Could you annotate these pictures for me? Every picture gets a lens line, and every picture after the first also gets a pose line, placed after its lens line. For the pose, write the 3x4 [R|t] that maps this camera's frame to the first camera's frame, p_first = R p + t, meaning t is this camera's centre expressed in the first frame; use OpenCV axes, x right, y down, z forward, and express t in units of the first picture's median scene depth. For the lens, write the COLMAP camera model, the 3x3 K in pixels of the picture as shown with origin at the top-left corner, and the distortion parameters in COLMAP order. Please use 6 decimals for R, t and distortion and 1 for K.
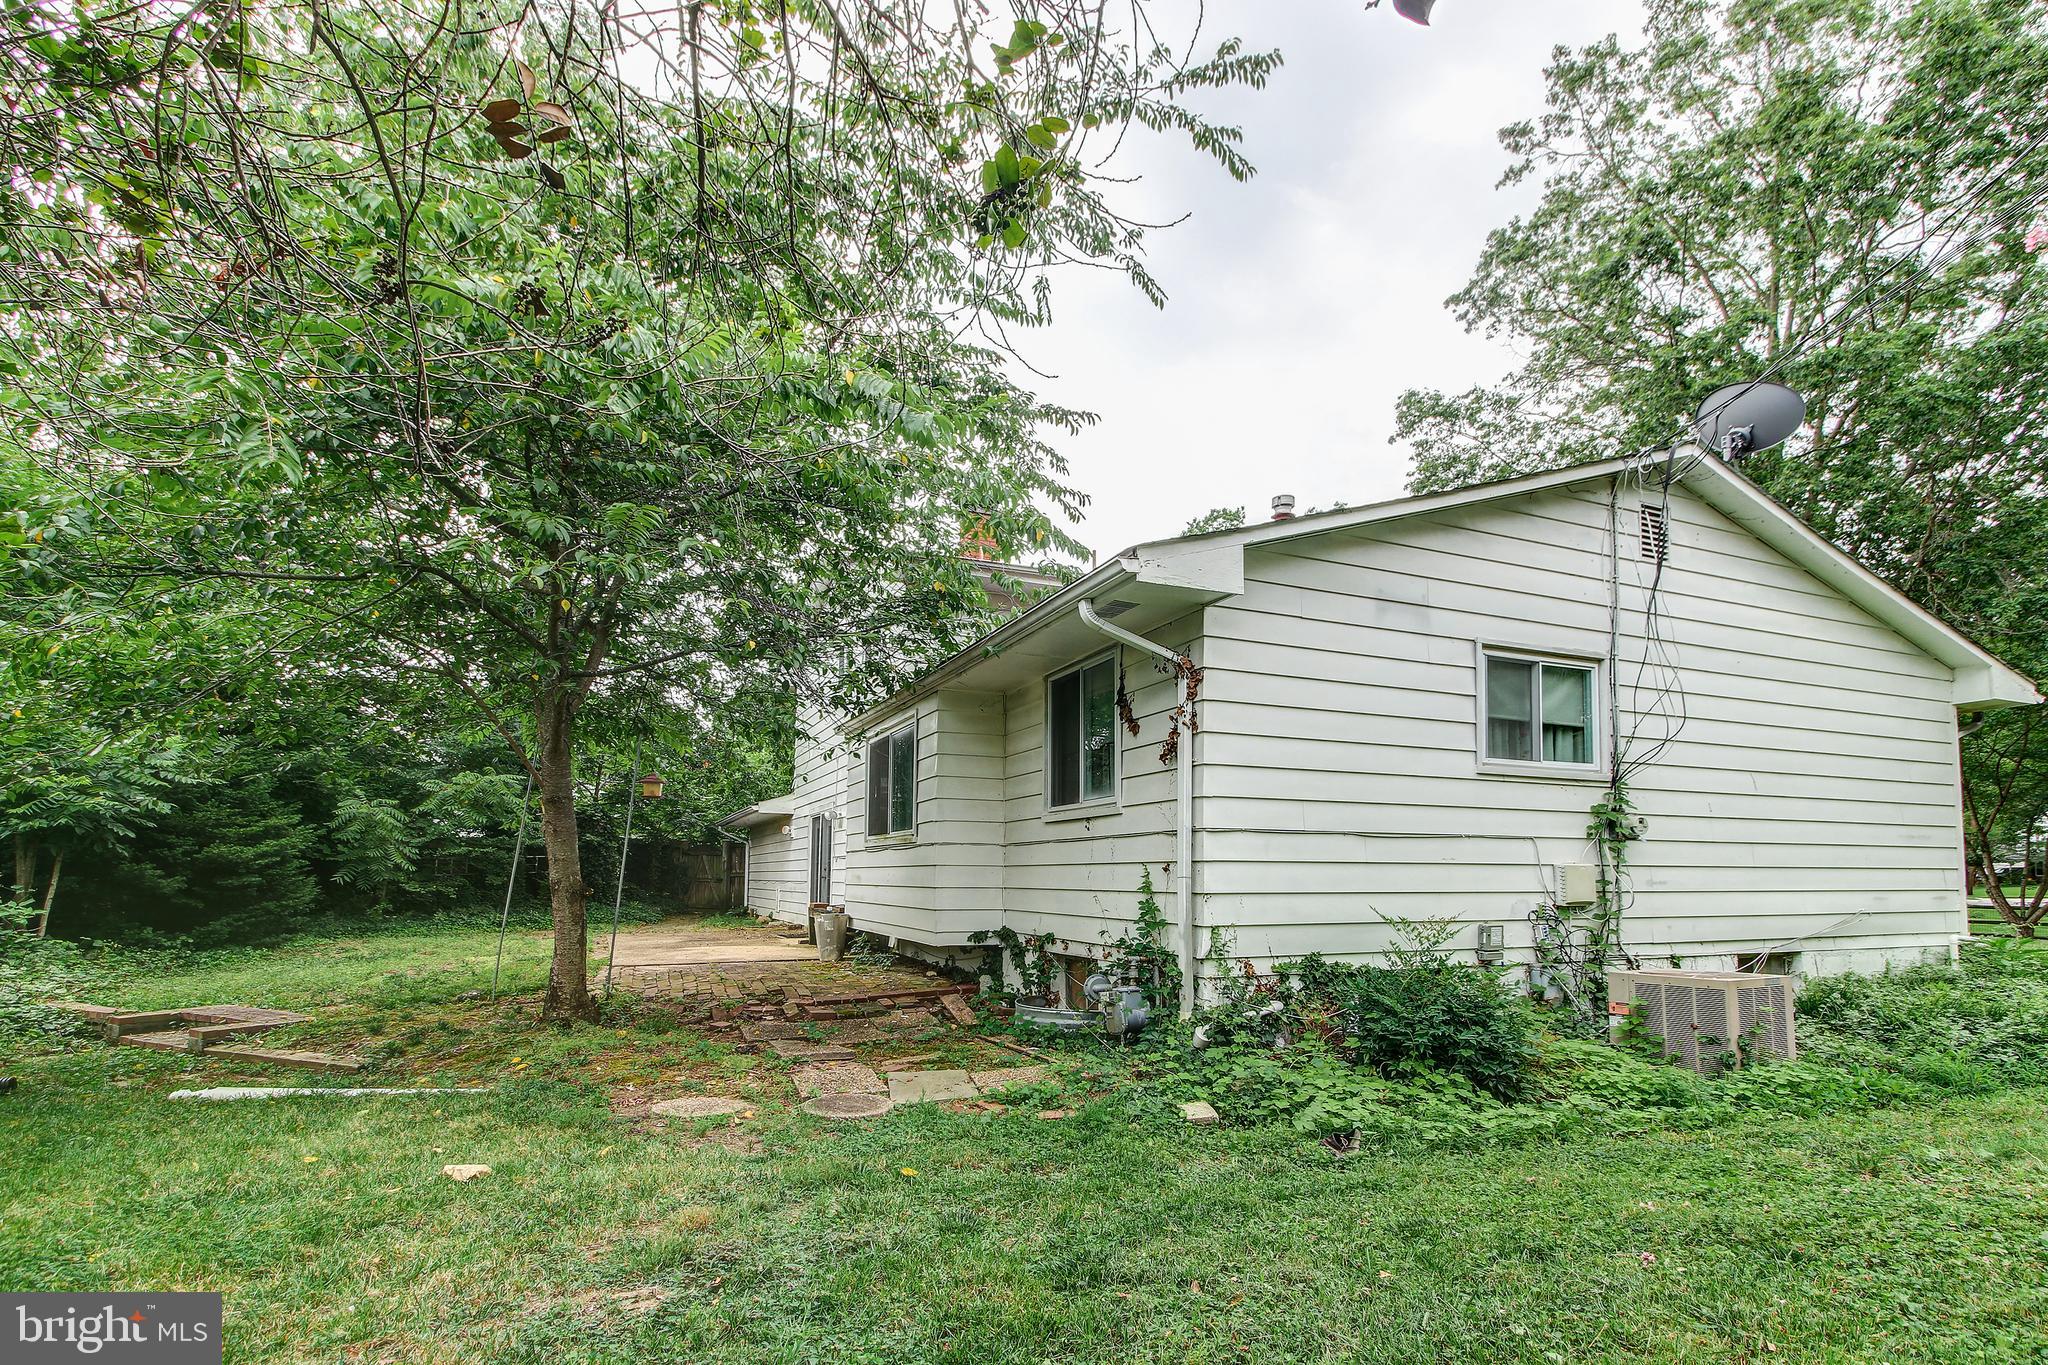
lens RADIAL K [[970.8, 0, 987.4], [0, 970.8, 819.2], [0, 0, 1]] dist [-0.002717, 0.005338]
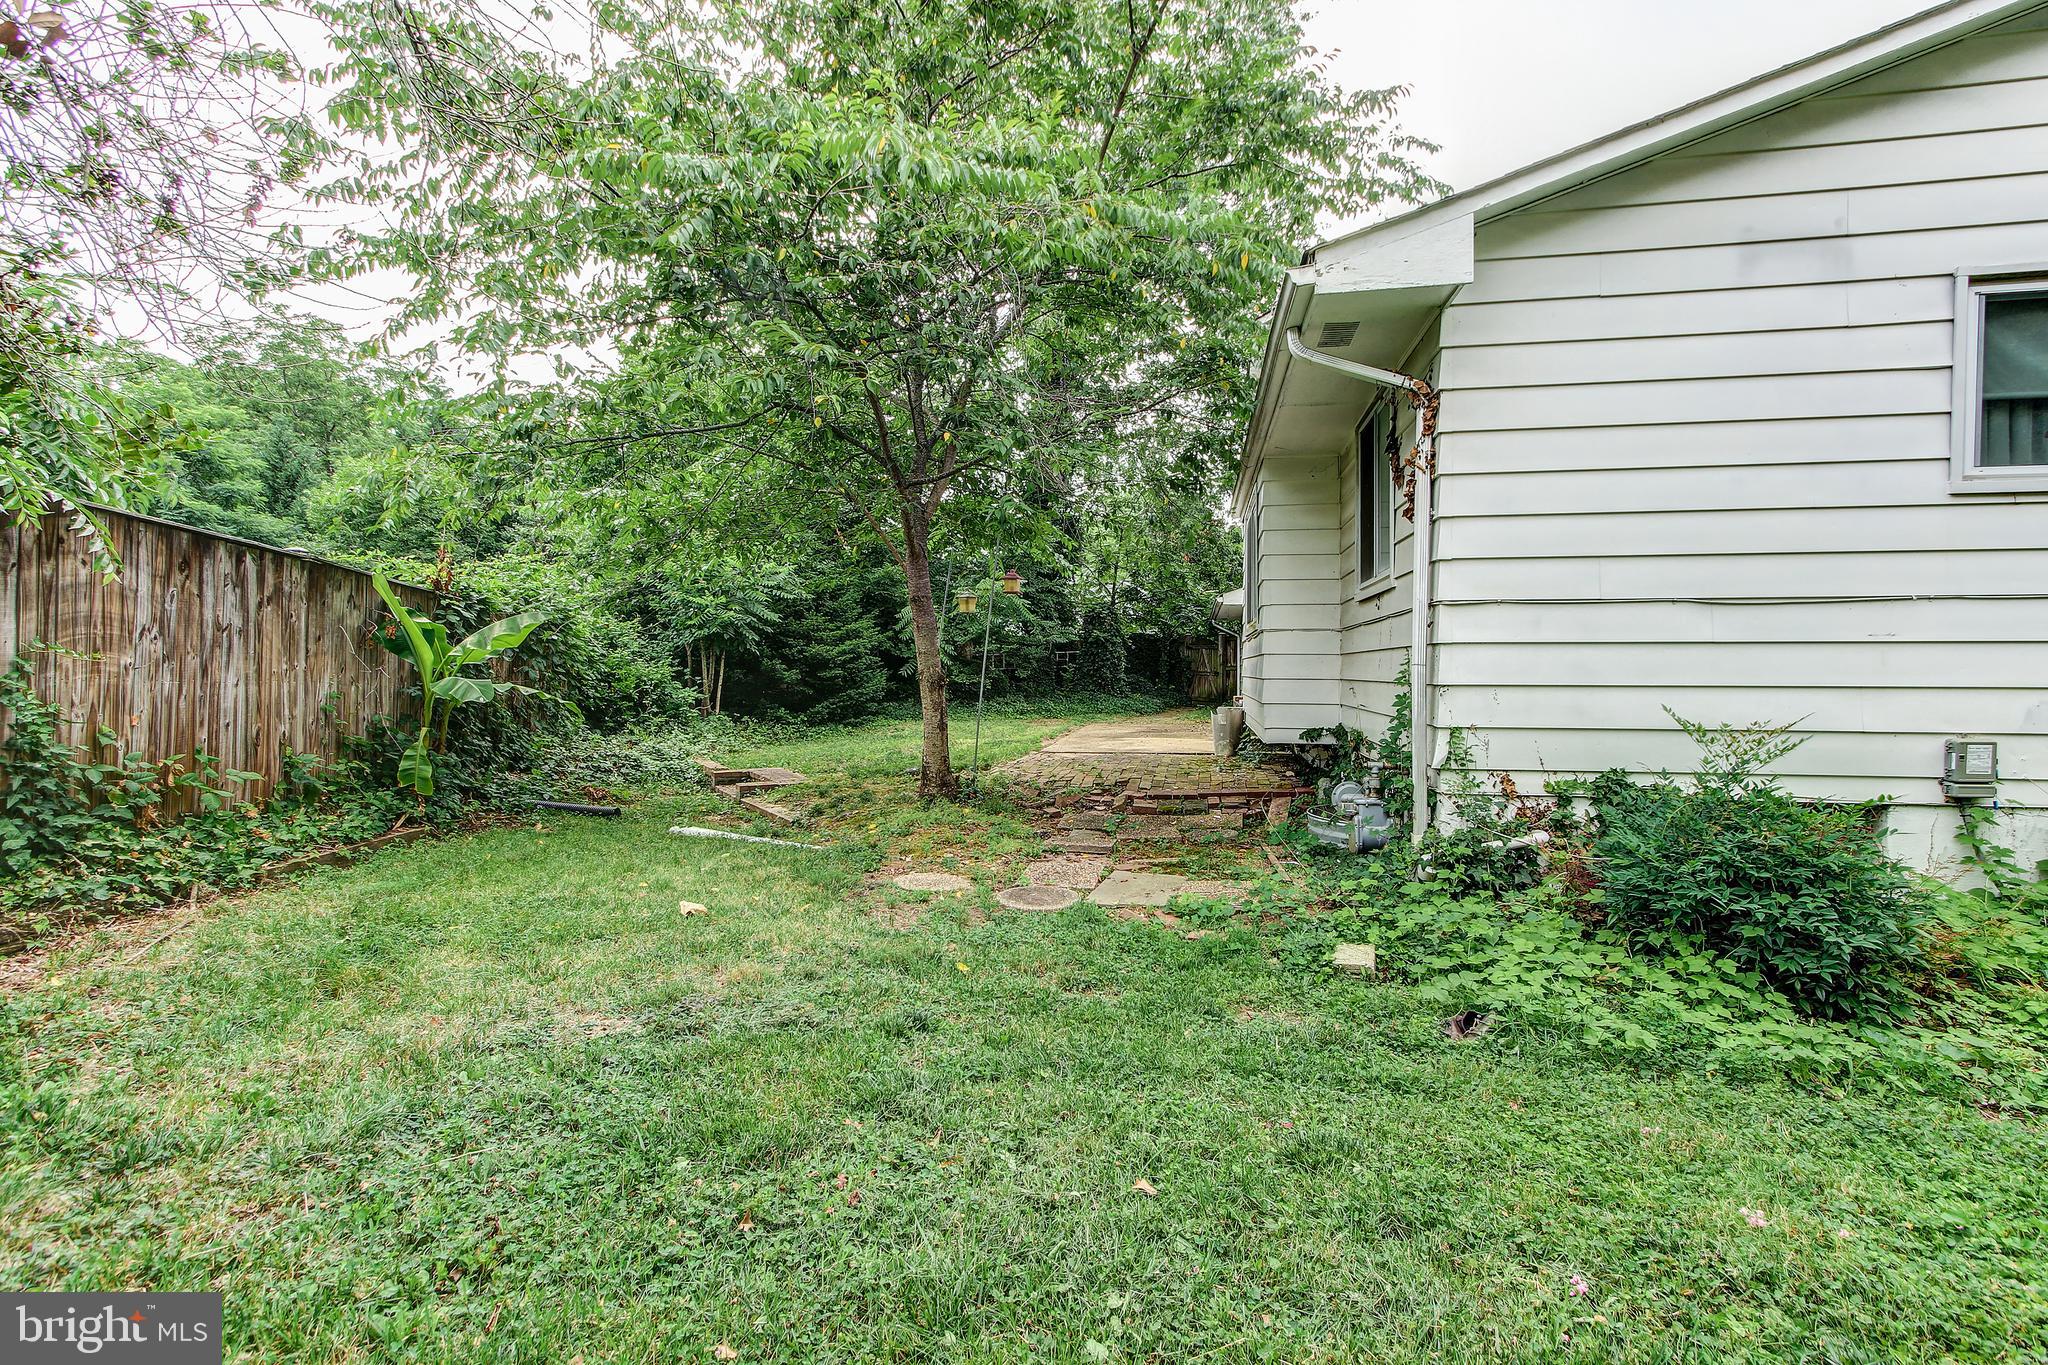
lens RADIAL K [[970.8, 0, 1007.3], [0, 970.8, 673.4], [0, 0, 1]] dist [-0.002717, 0.005338]
pose [[0.843916, 0.001440, -0.536474, 0.340537], [0.031241, 0.998167, 0.051825, 0.015684], [0.535565, -0.060496, 0.842324, 0.159082]]
